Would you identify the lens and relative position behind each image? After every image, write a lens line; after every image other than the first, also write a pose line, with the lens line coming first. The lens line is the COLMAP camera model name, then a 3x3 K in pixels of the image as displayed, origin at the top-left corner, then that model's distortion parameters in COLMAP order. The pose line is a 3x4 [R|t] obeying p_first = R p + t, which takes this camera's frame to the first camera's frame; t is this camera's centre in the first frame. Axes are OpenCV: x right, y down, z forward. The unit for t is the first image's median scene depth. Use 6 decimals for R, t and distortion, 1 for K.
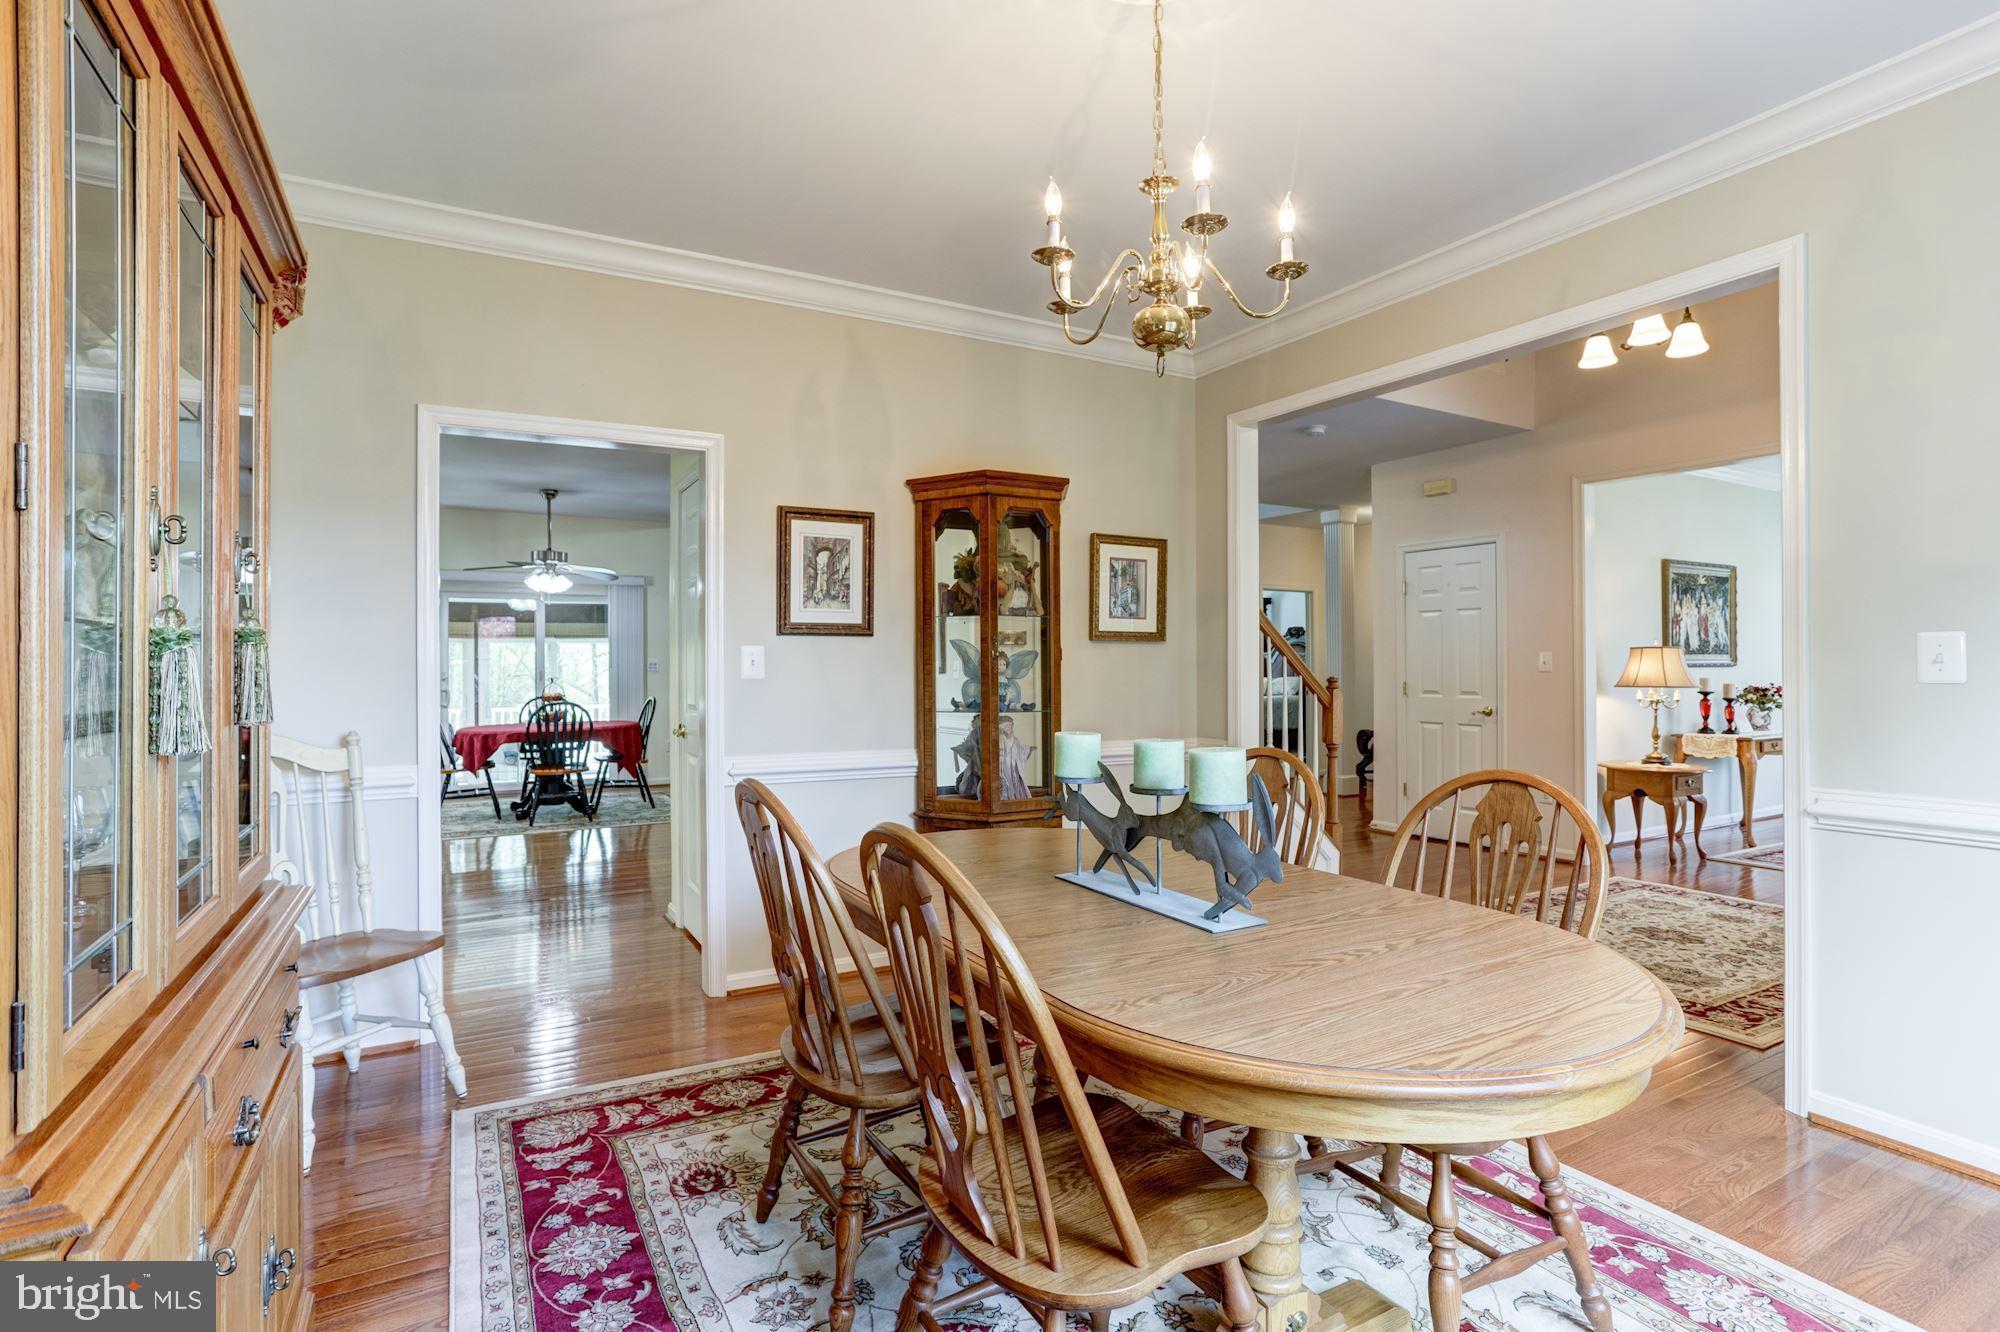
lens RADIAL K [[970.7, 0, 992.3], [0, 970.7, 659.0], [0, 0, 1]] dist [-0.044773, 0.035117]
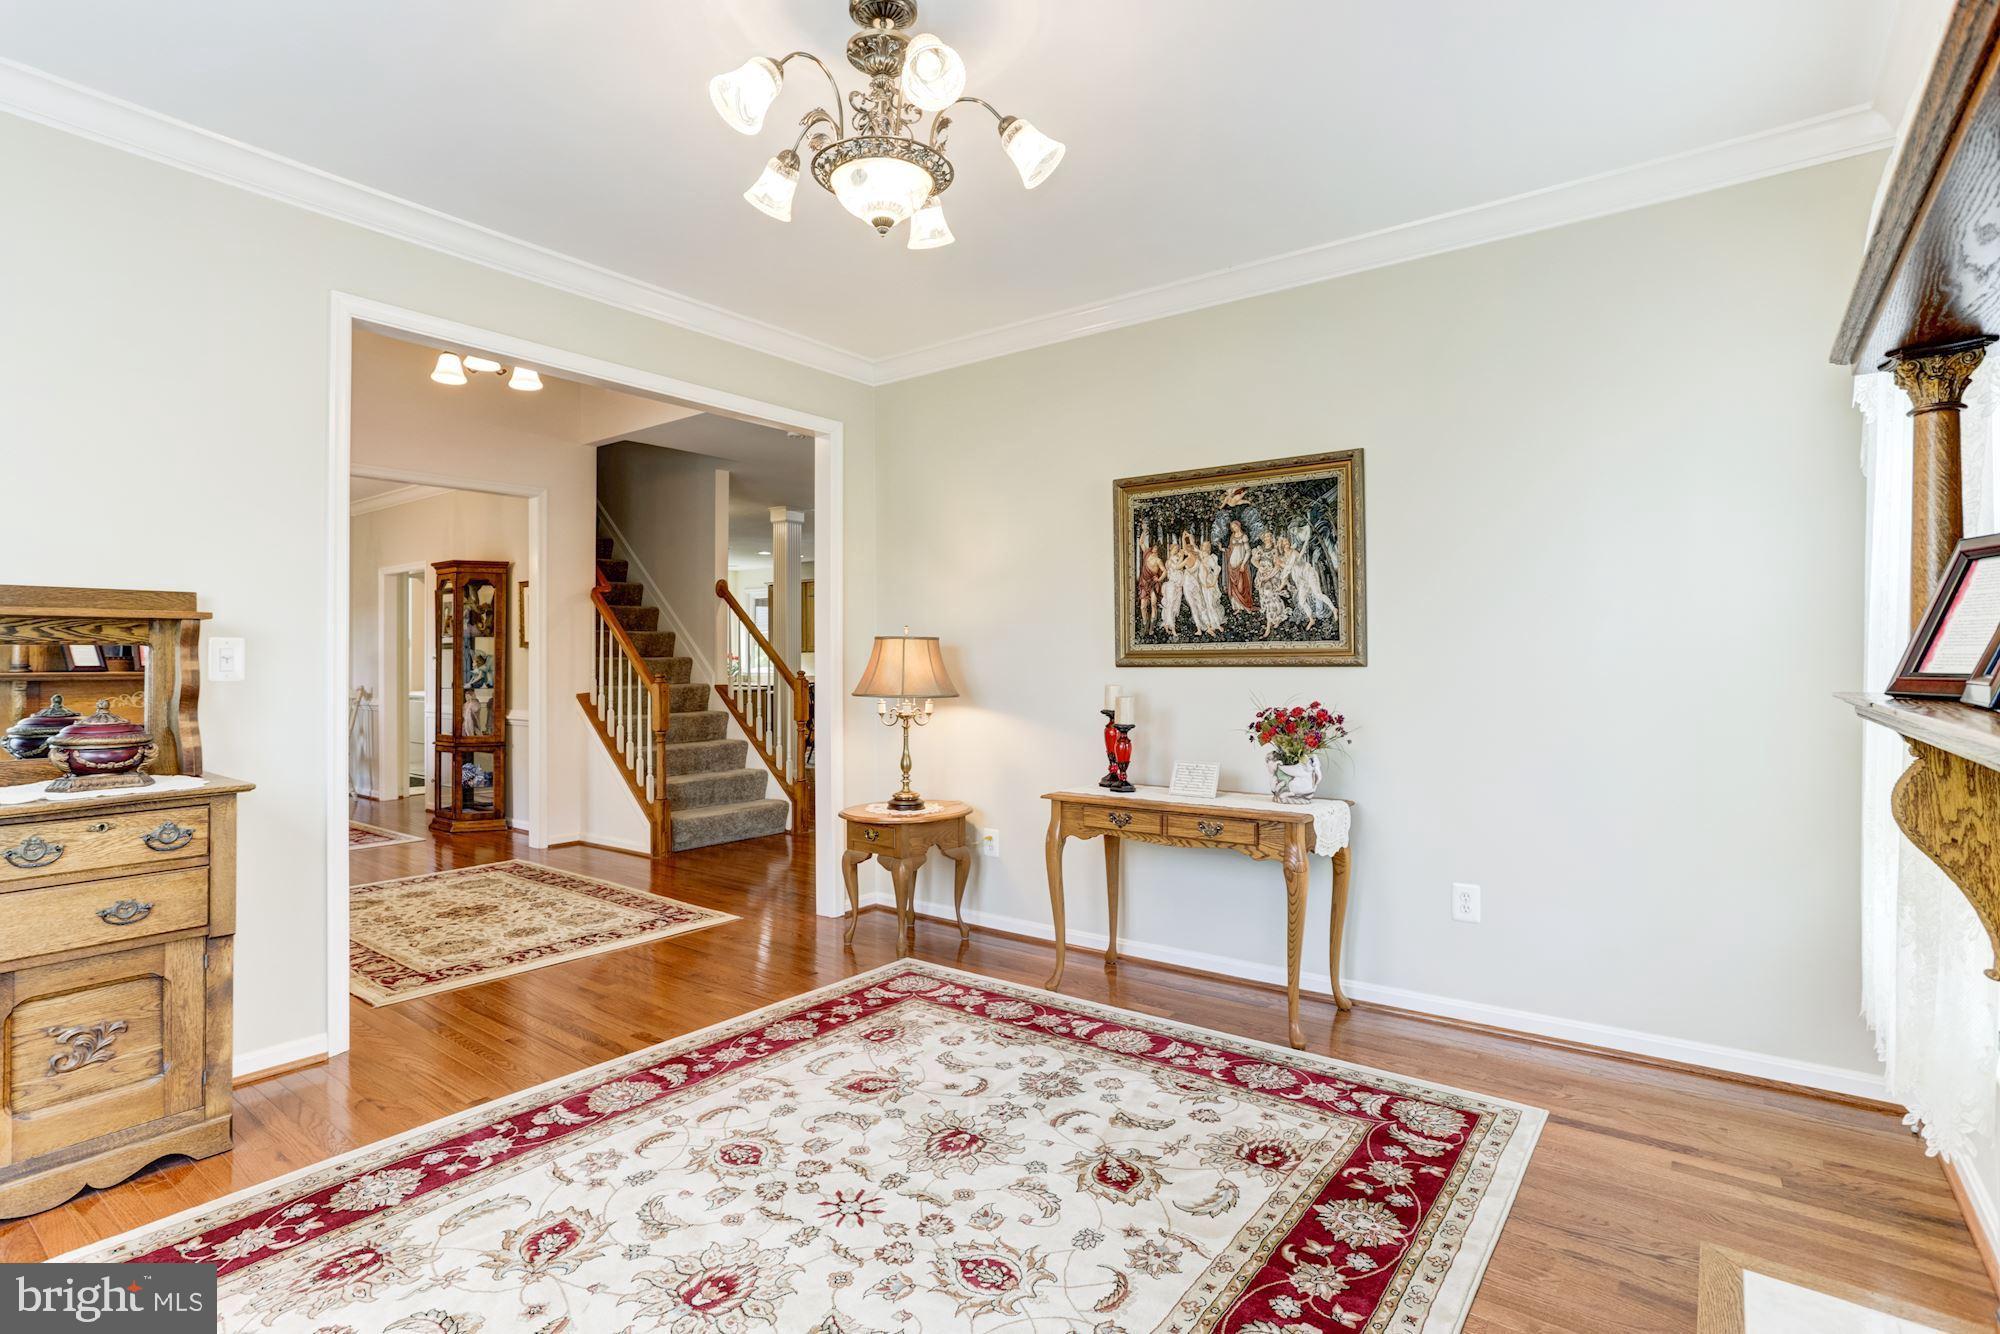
lens RADIAL K [[964.9, 0, 988.7], [0, 964.9, 652.2], [0, 0, 1]] dist [-0.043234, 0.032507]
pose [[0.397104, -0.010855, -0.917710, 1.222802], [0.008362, 0.999931, -0.008209, 0.004173], [0.917736, -0.004414, 0.397167, 0.700115]]
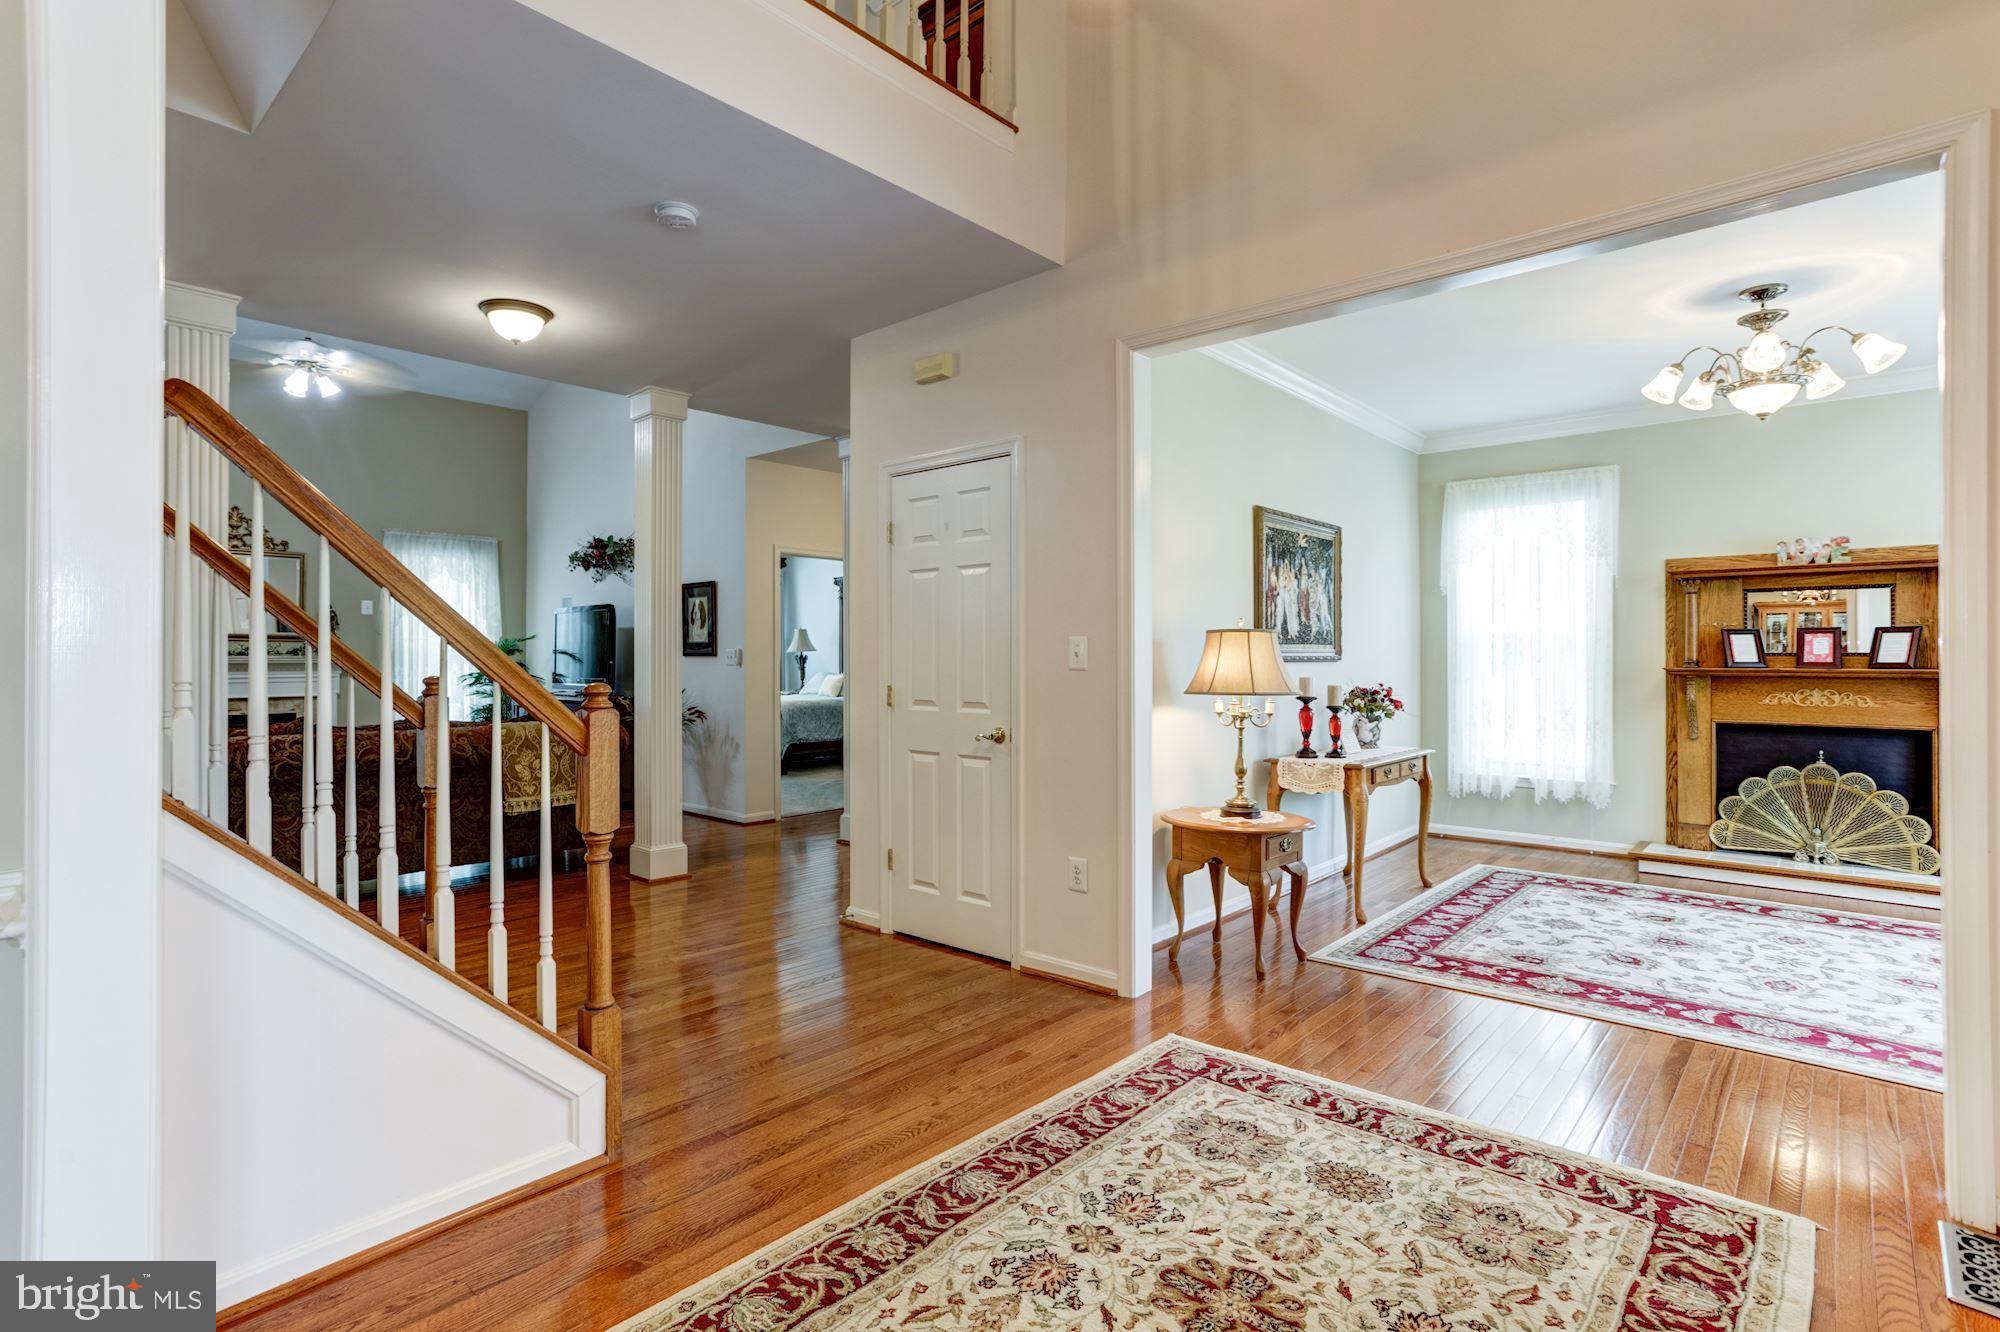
lens RADIAL K [[964.9, 0, 988.7], [0, 964.9, 651.2], [0, 0, 1]] dist [-0.043234, 0.032507]
pose [[0.947975, 0.004334, 0.318316, 0.296057], [-0.004457, 0.999990, -0.000344, 0.001917], [-0.318315, -0.001093, 0.947985, 0.400865]]
